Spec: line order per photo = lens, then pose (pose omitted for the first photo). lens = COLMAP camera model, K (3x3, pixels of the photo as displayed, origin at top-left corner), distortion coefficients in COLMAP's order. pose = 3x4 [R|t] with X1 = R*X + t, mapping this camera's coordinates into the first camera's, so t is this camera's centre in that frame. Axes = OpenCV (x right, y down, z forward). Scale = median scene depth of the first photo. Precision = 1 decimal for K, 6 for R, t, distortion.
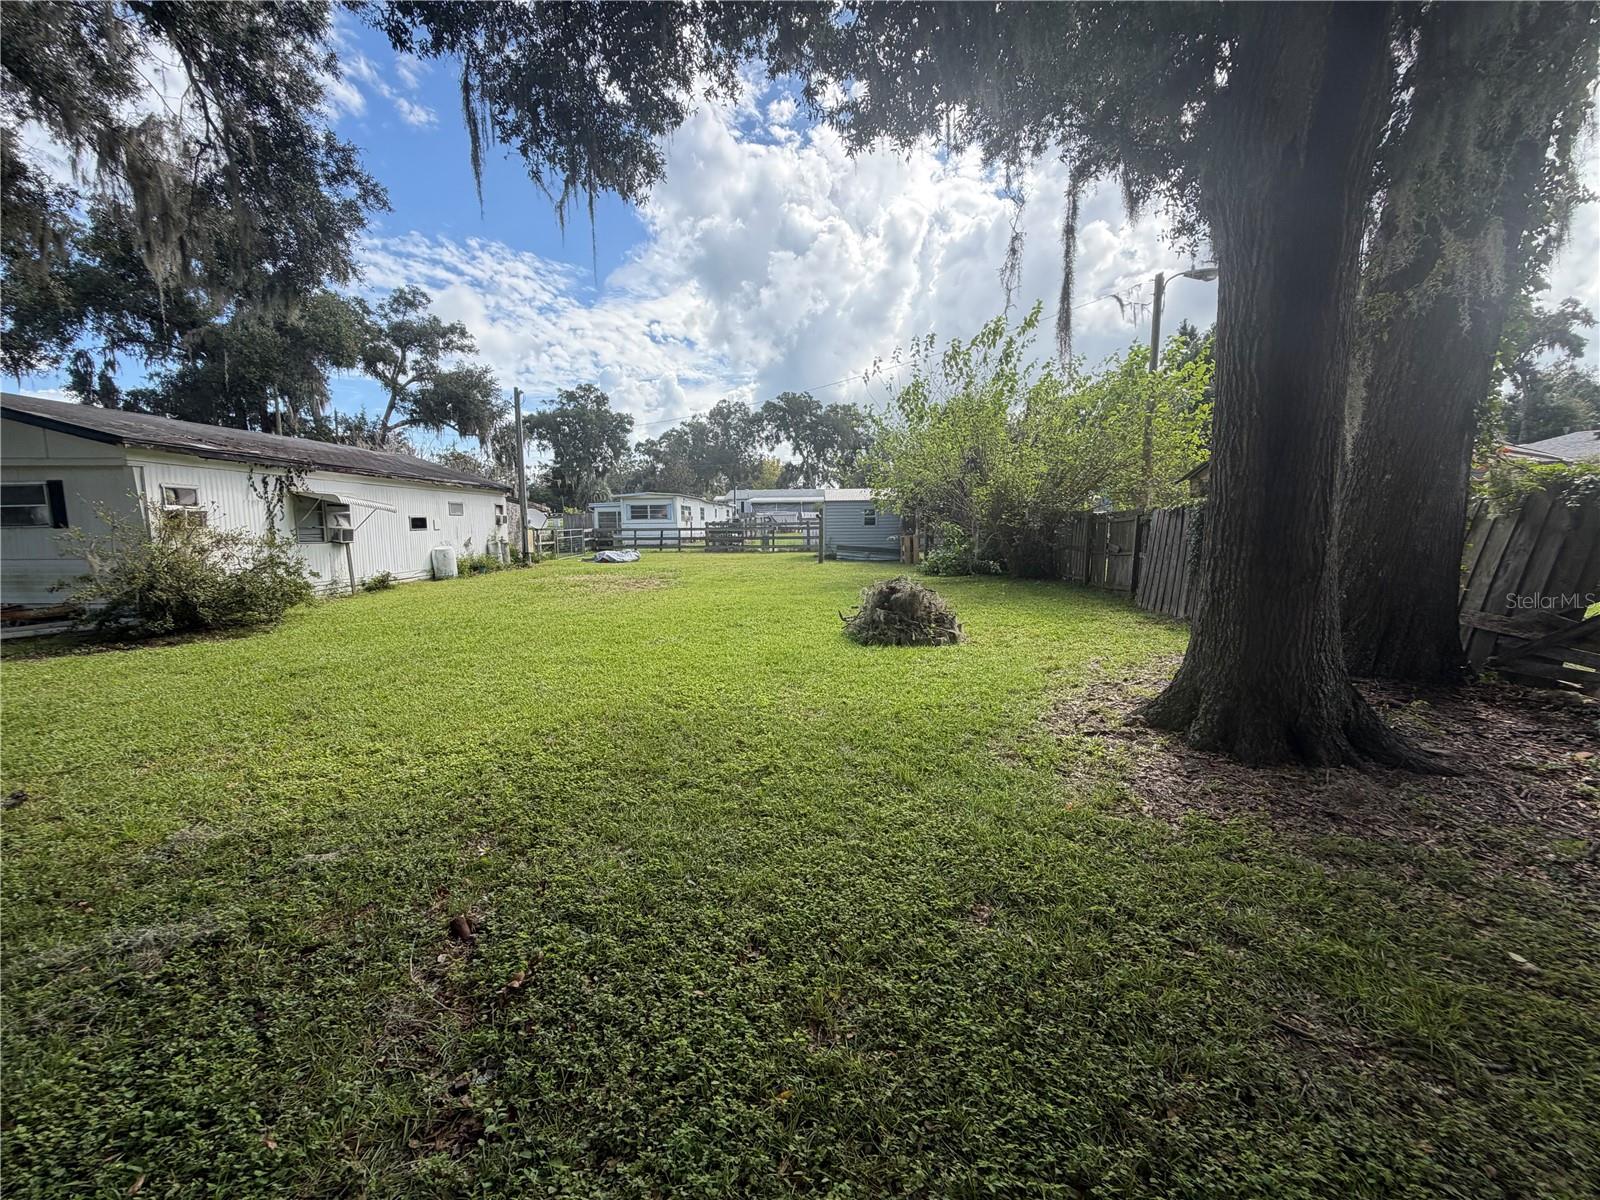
lens RADIAL K [[636.3, 0, 800.6], [0, 636.3, 597.8], [0, 0, 1]] dist [0.007447, -0.001705]
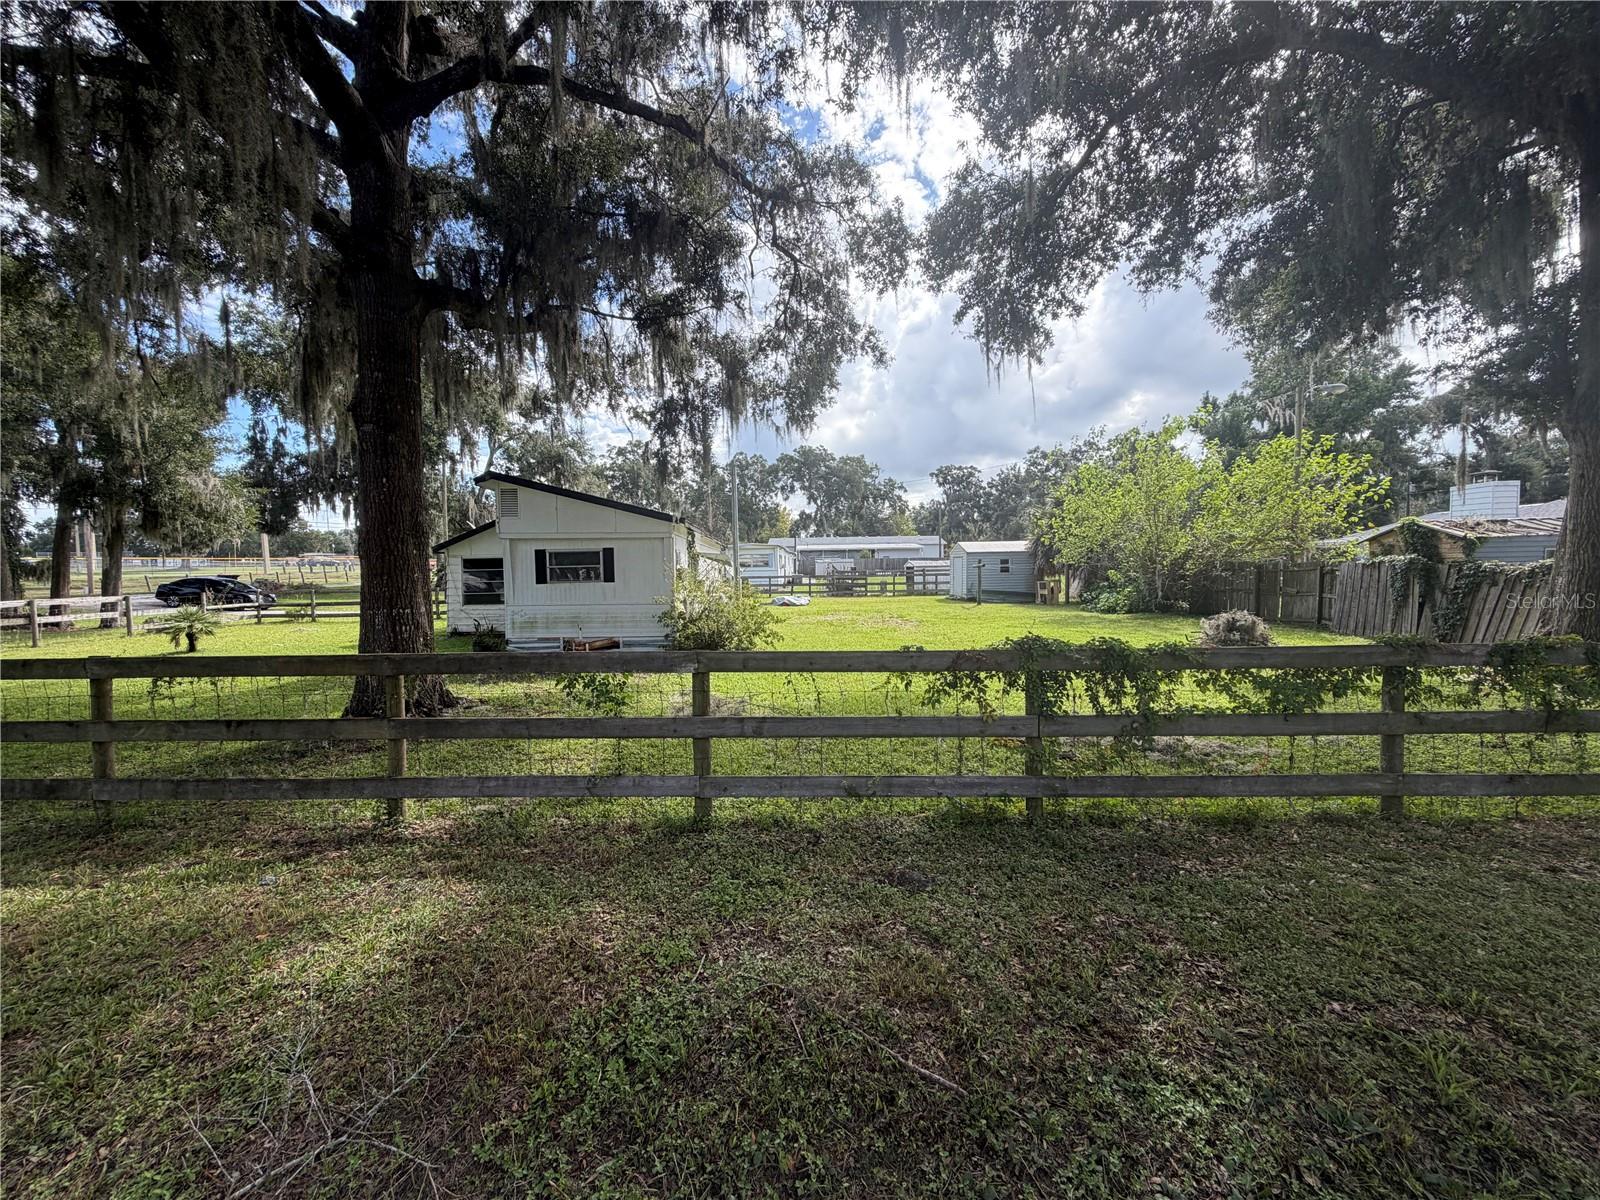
lens RADIAL K [[636.3, 0, 793.4], [0, 636.3, 601.1], [0, 0, 1]] dist [0.007447, -0.001705]
pose [[0.999088, -0.007998, 0.041941, -0.558133], [0.010671, 0.997898, -0.063912, 0.015739], [-0.041342, 0.064301, 0.997074, -0.255256]]
